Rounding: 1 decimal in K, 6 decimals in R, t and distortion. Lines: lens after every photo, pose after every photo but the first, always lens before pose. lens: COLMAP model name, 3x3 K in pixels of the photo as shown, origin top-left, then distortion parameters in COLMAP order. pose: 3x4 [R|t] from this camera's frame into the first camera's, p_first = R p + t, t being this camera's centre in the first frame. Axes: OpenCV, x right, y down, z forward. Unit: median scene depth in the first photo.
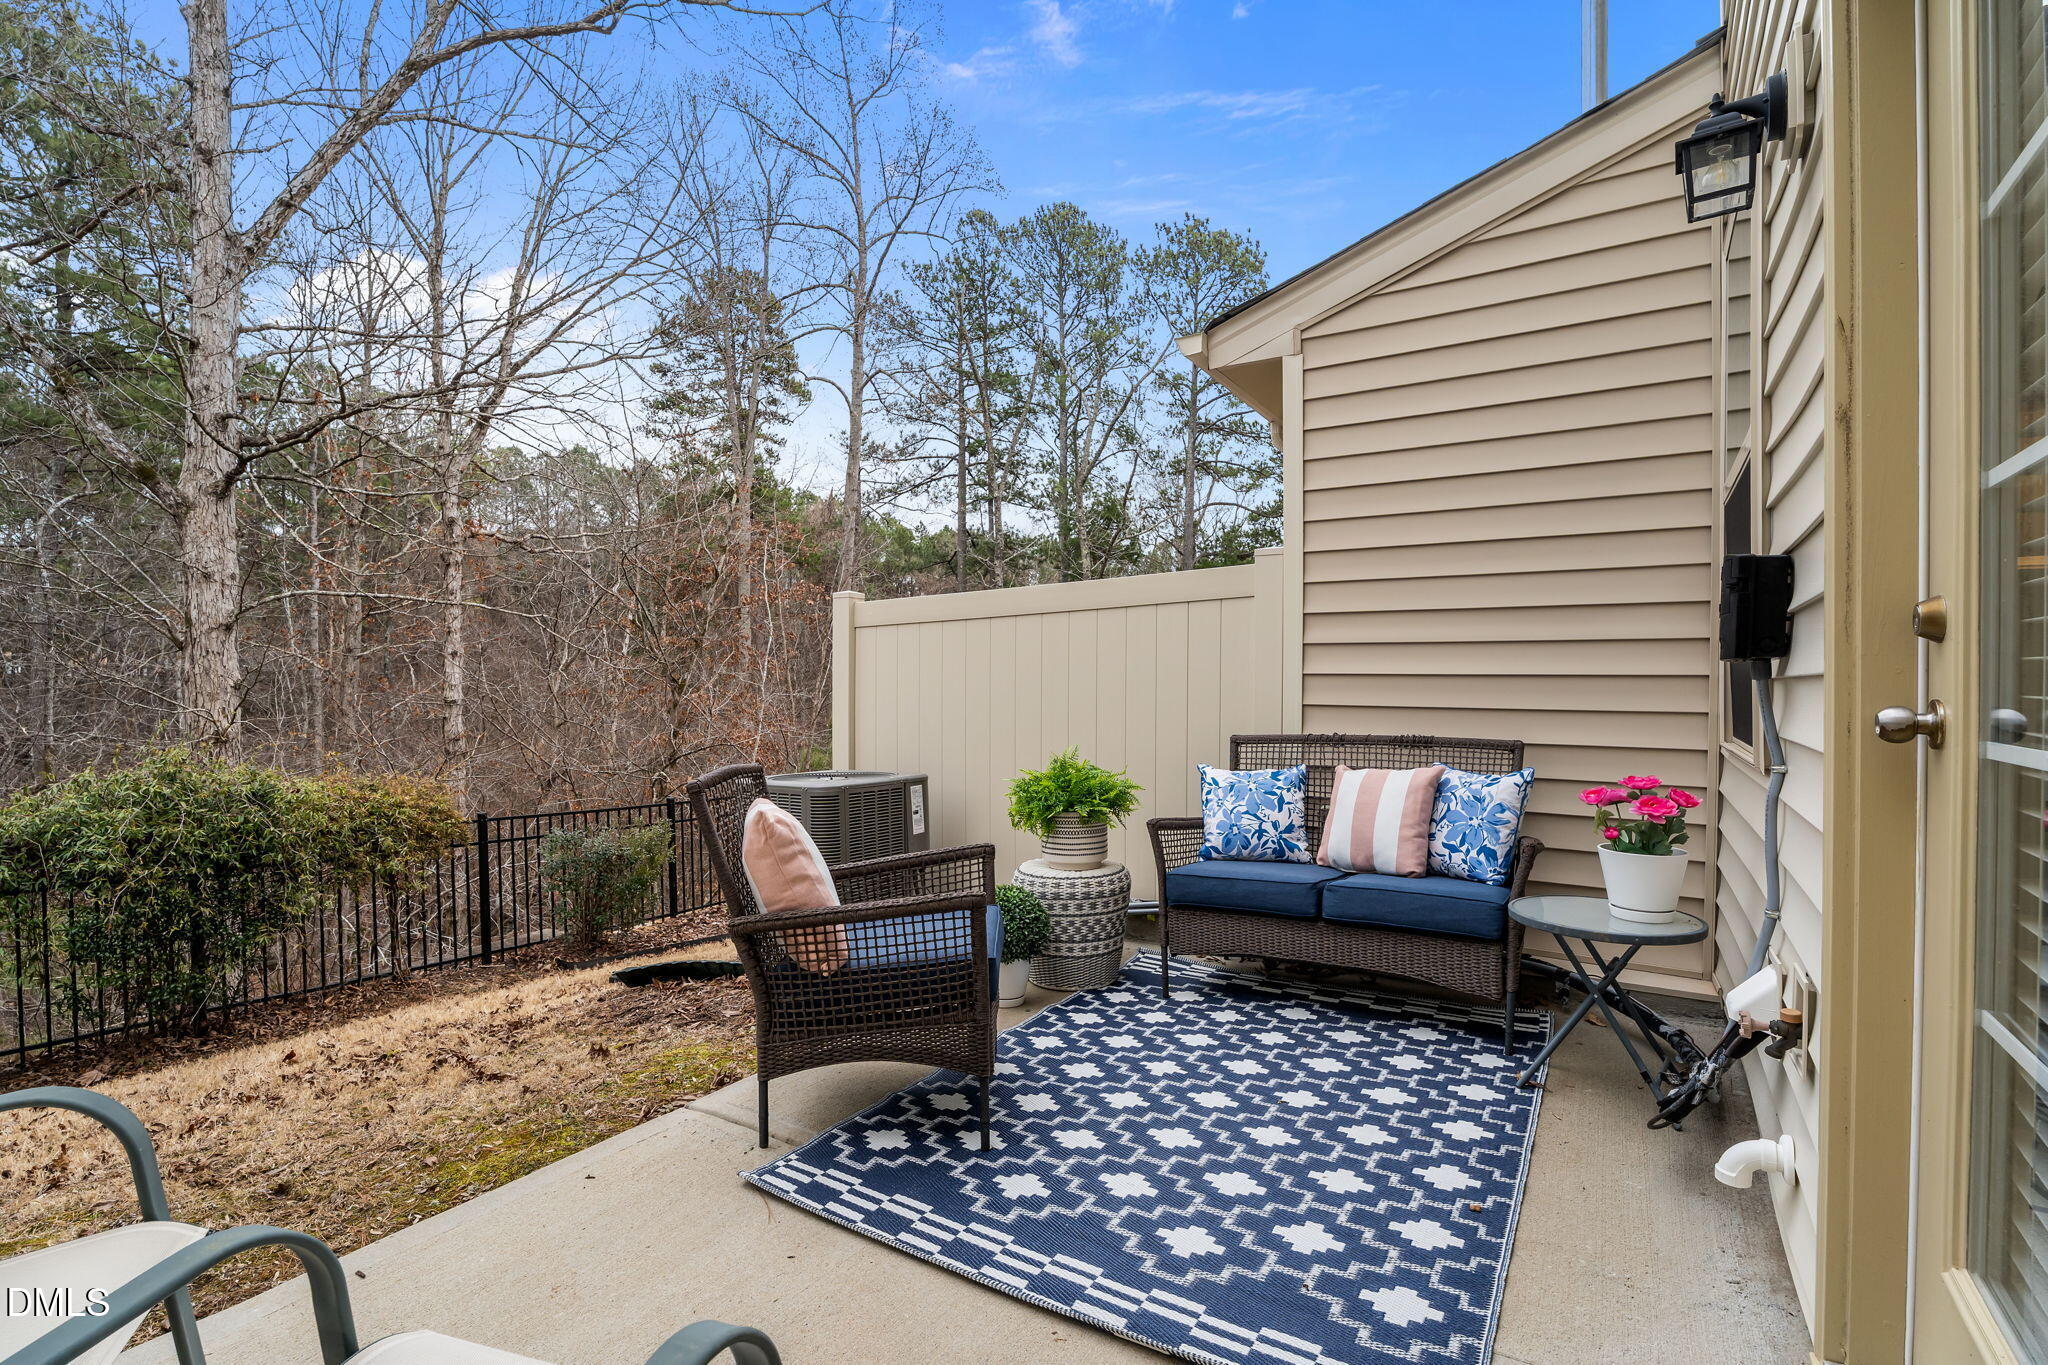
lens RADIAL K [[946.0, 0, 1022.5], [0, 946.0, 691.4], [0, 0, 1]] dist [-0.015023, 0.001779]
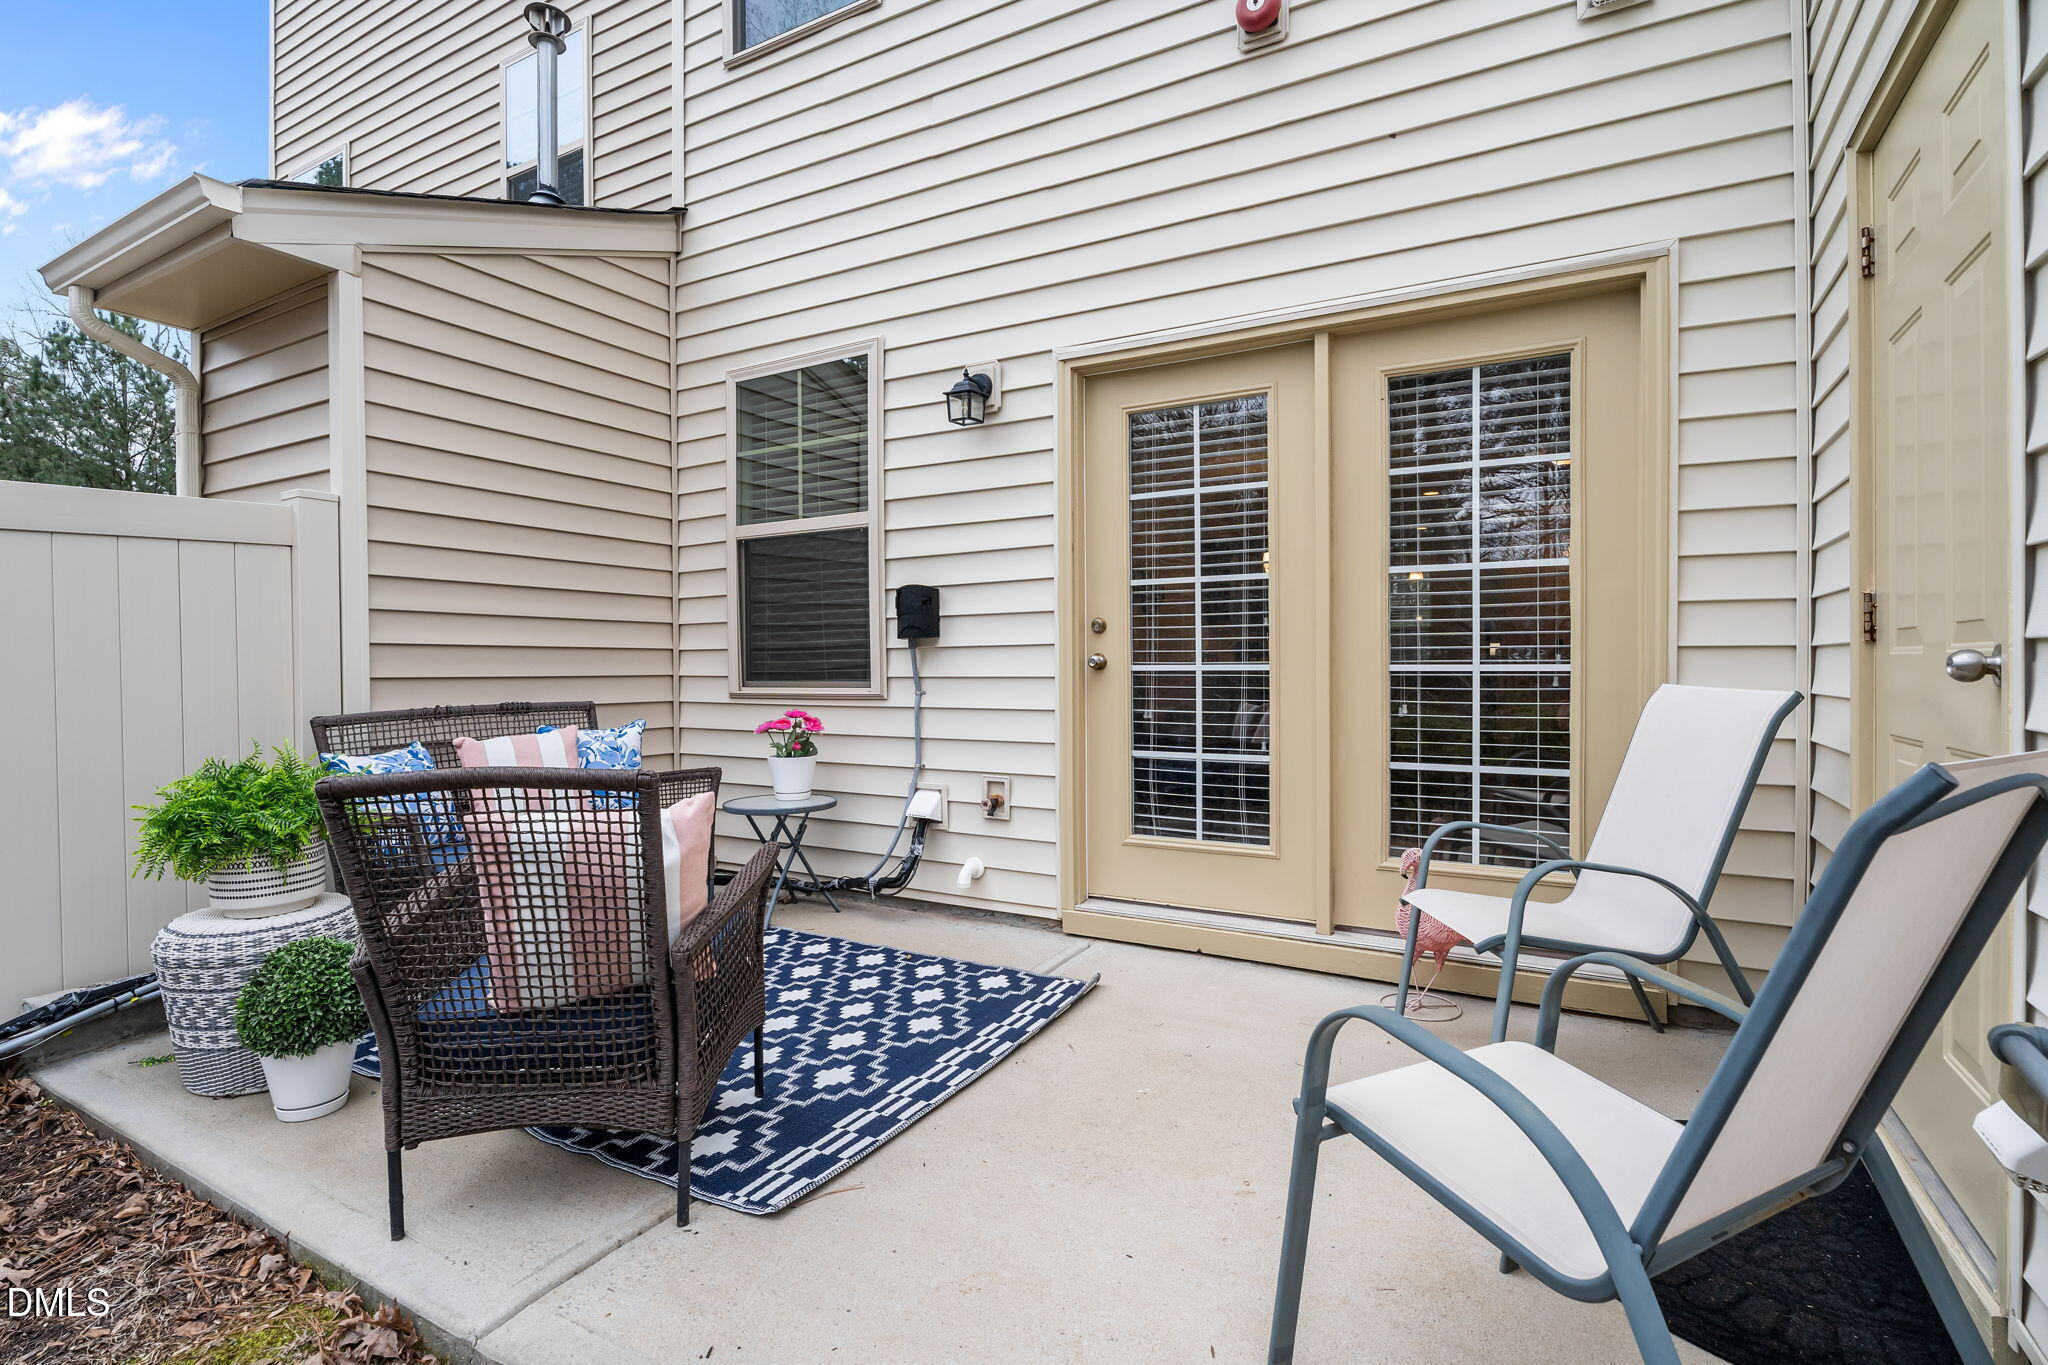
lens RADIAL K [[986.6, 0, 1029.4], [0, 986.6, 671.8], [0, 0, 1]] dist [-0.010960, 0.003688]
pose [[-0.061095, -0.008633, 0.998095, -0.769546], [0.017988, 0.999791, 0.009749, 0.012304], [-0.997970, 0.018550, -0.060927, 0.520507]]
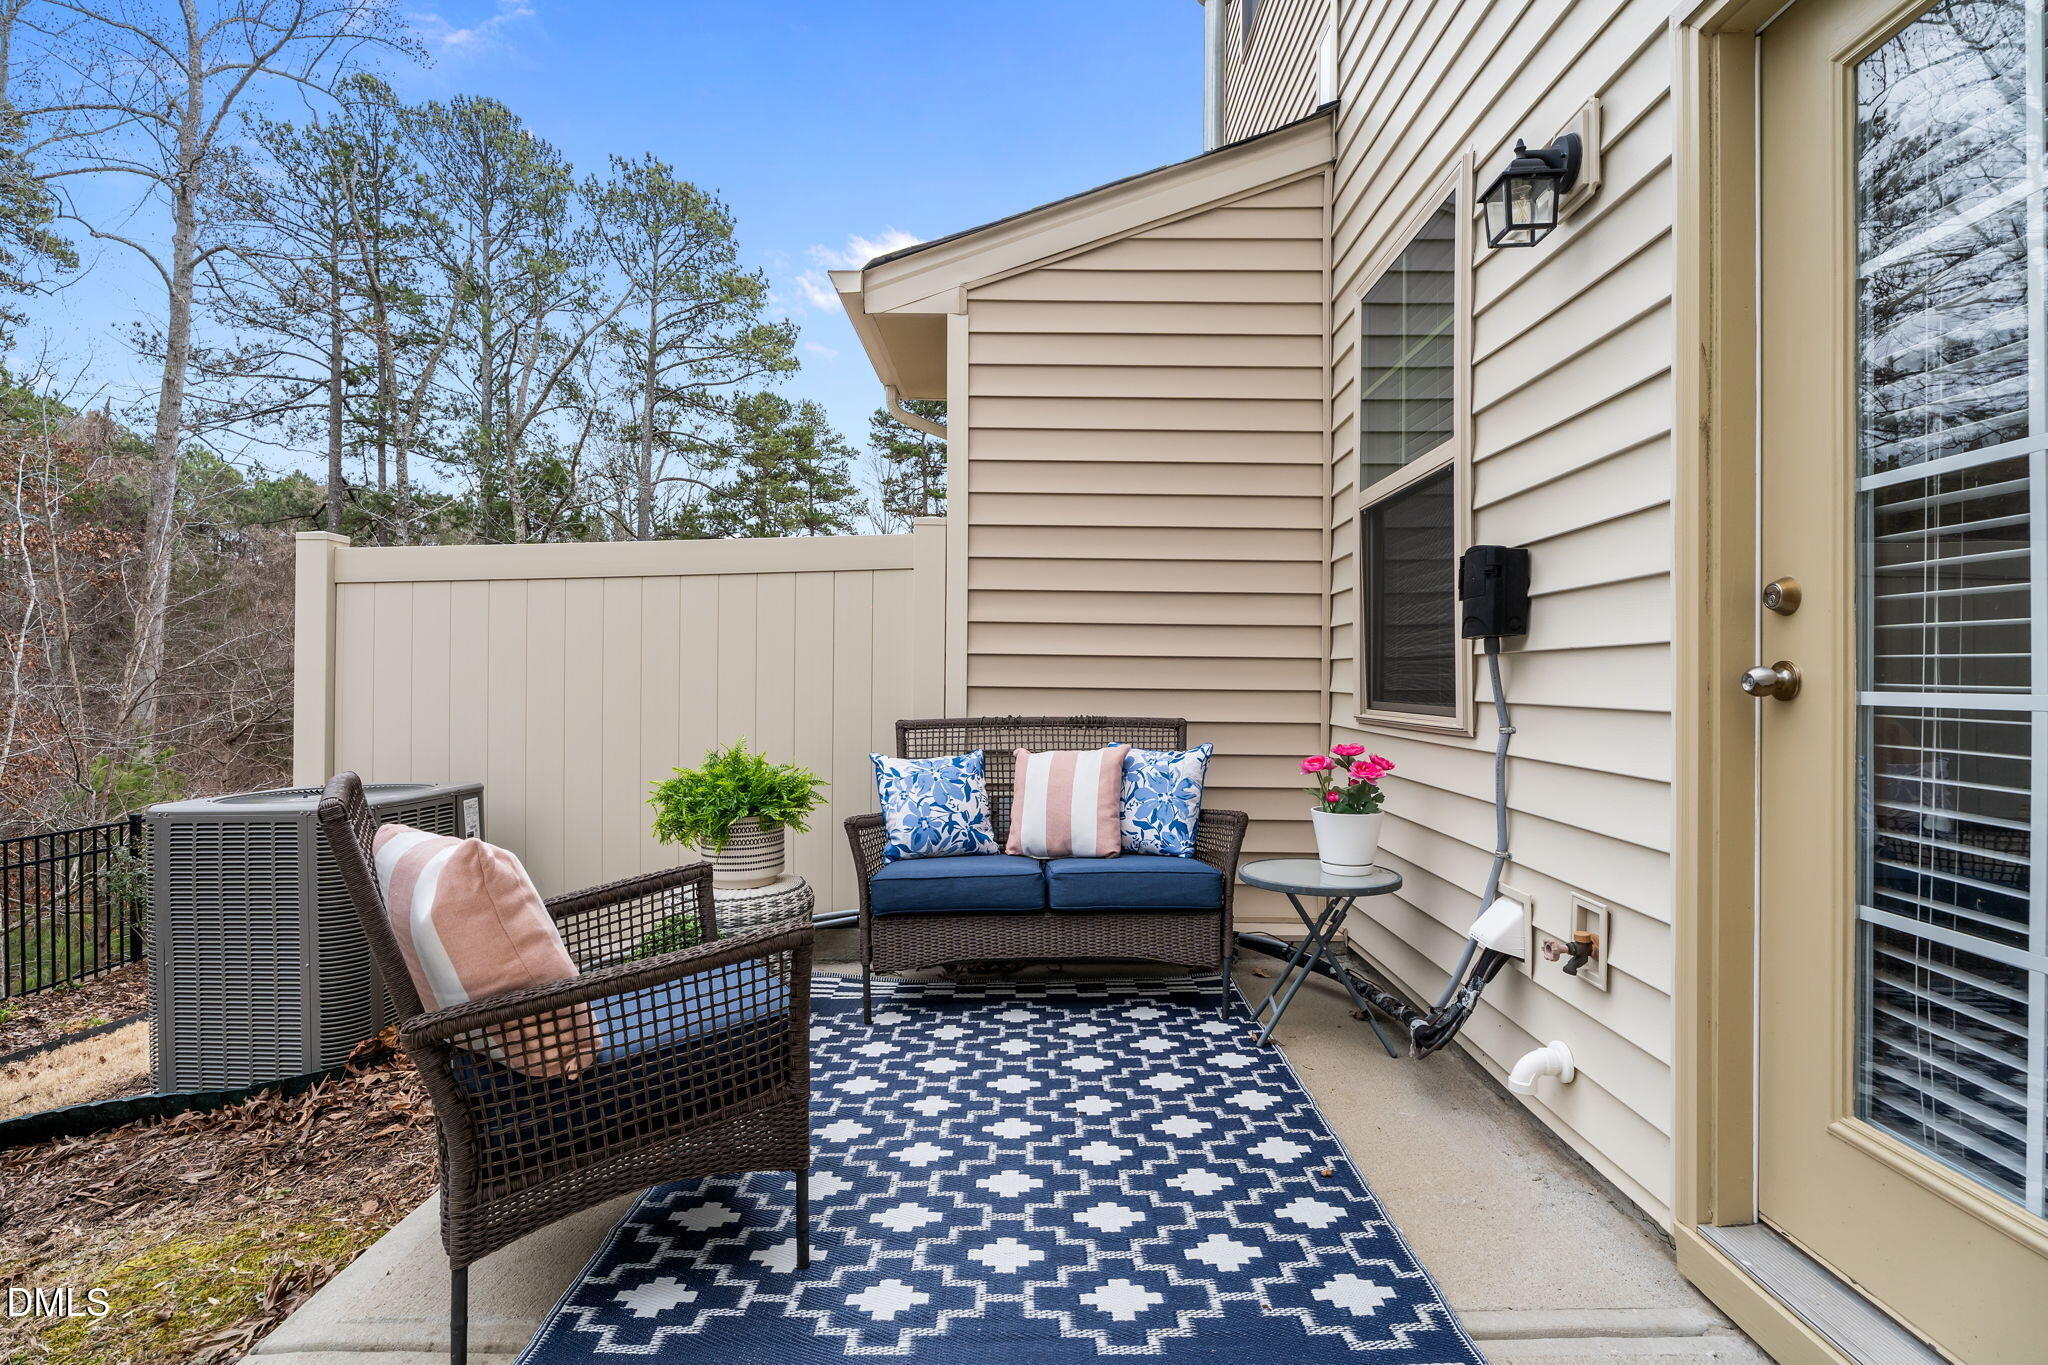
lens RADIAL K [[986.6, 0, 1024.9], [0, 986.6, 676.7], [0, 0, 1]] dist [-0.010960, 0.003688]
pose [[0.845442, 0.004412, 0.534049, -0.212231], [0.000256, 0.999962, -0.008668, 0.014968], [-0.534067, 0.007465, 0.845409, 0.162458]]
